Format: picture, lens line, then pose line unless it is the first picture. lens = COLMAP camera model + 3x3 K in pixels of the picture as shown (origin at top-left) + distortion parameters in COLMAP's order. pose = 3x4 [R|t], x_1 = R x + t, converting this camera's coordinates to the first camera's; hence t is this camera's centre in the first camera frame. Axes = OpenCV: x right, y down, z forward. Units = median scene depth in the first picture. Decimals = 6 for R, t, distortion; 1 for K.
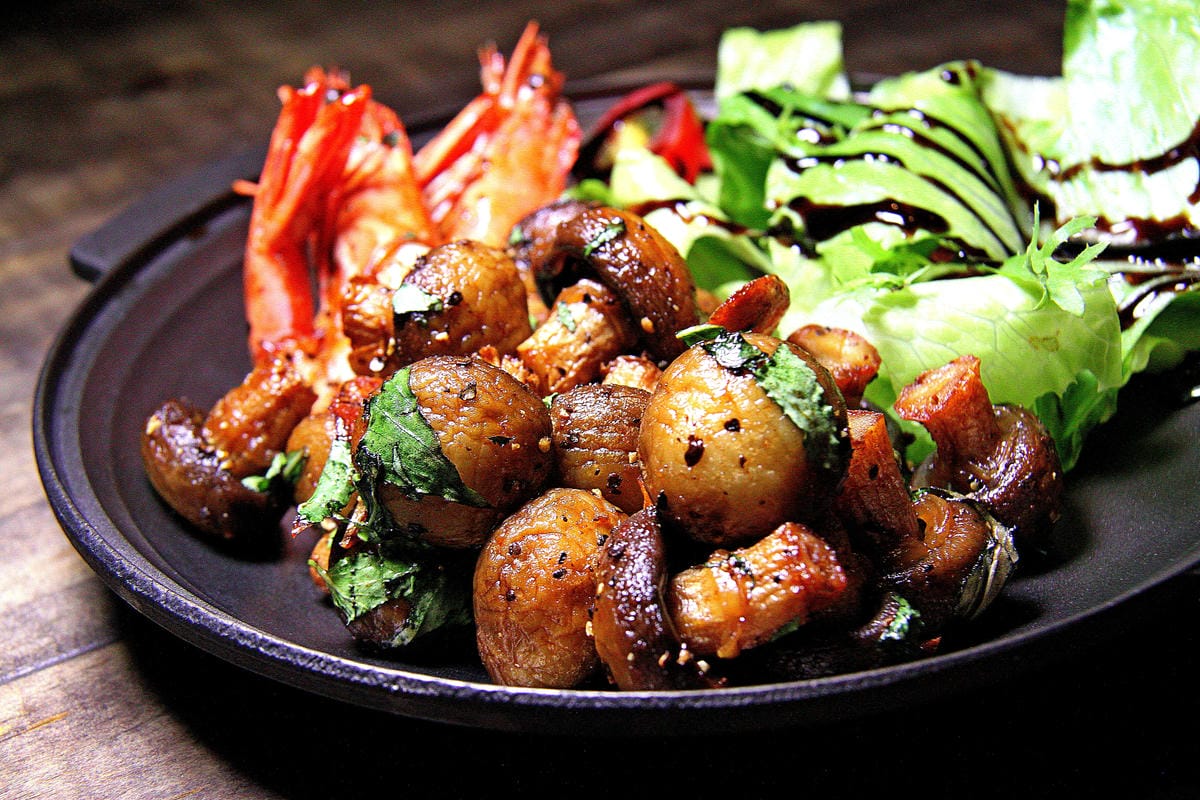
lens RADIAL K [[2325.3, 0, 600.0], [0, 2325.3, 400.0], [0, 0, 1]] dist [0.002747, 0.244484]
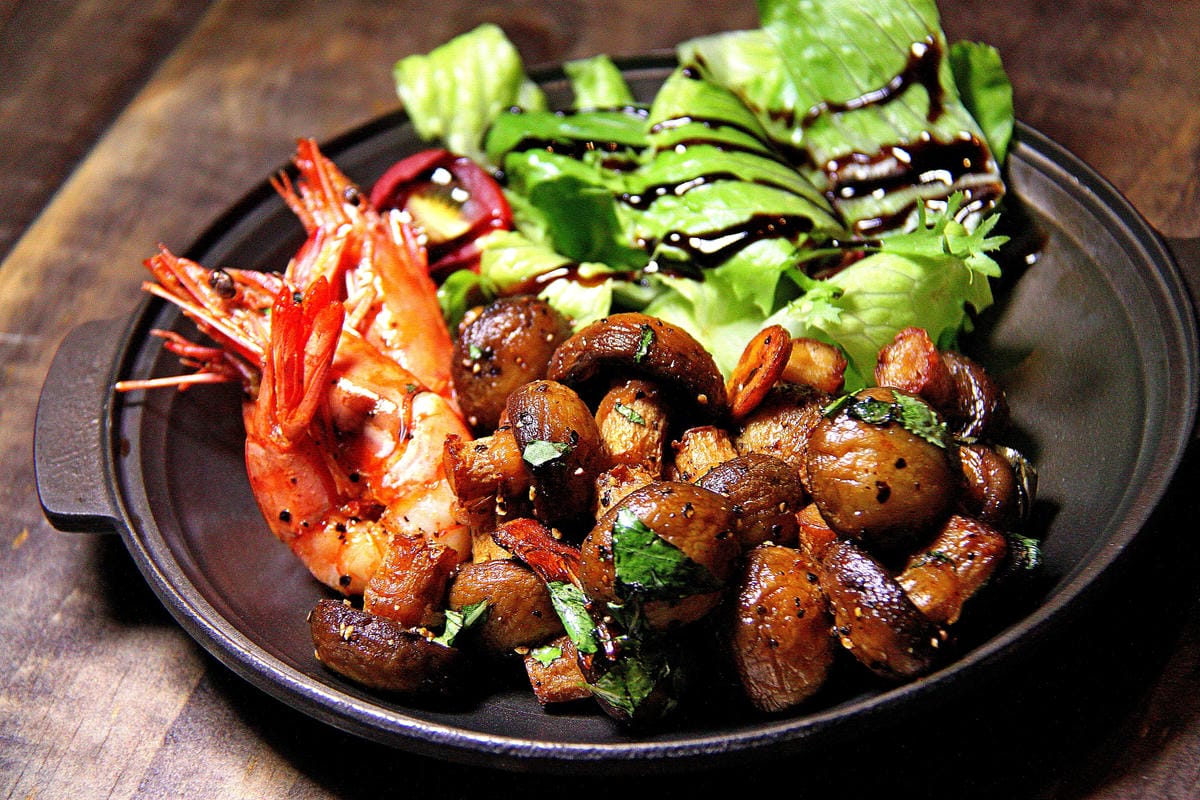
lens RADIAL K [[4829.9, 0, 600.0], [0, 4829.9, 400.0], [0, 0, 1]] dist [0.618371, -5.353382]
pose [[0.800091, -0.366675, 0.474767, -1.308367], [0.292872, 0.929471, 0.224298, -0.657138], [-0.523527, -0.040413, 0.851050, -1.213099]]
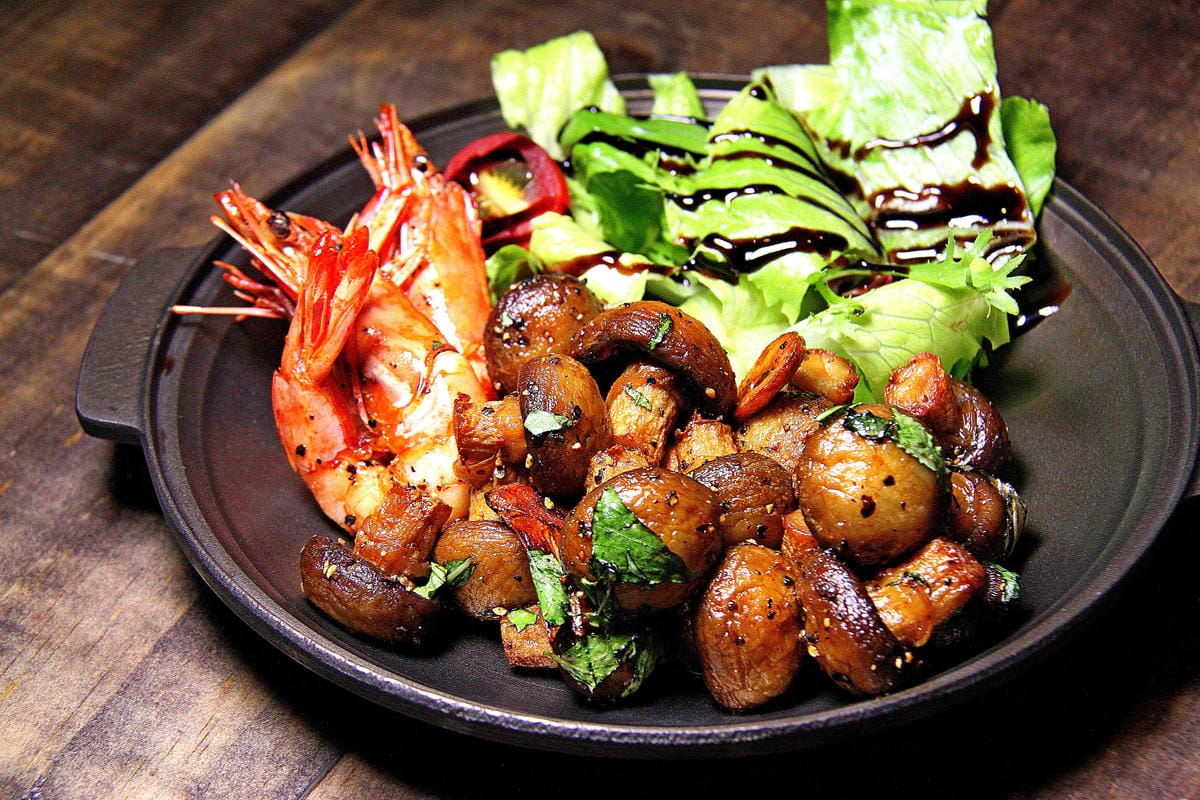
lens RADIAL K [[2974.6, 0, 574.3], [0, 2974.6, 382.3], [0, 0, 1]] dist [0.156282, 0.950158]
pose [[0.876292, -0.250012, 0.411832, -0.750342], [0.181539, 0.963156, 0.198428, -0.393907], [-0.446268, -0.099117, 0.889393, -0.428158]]
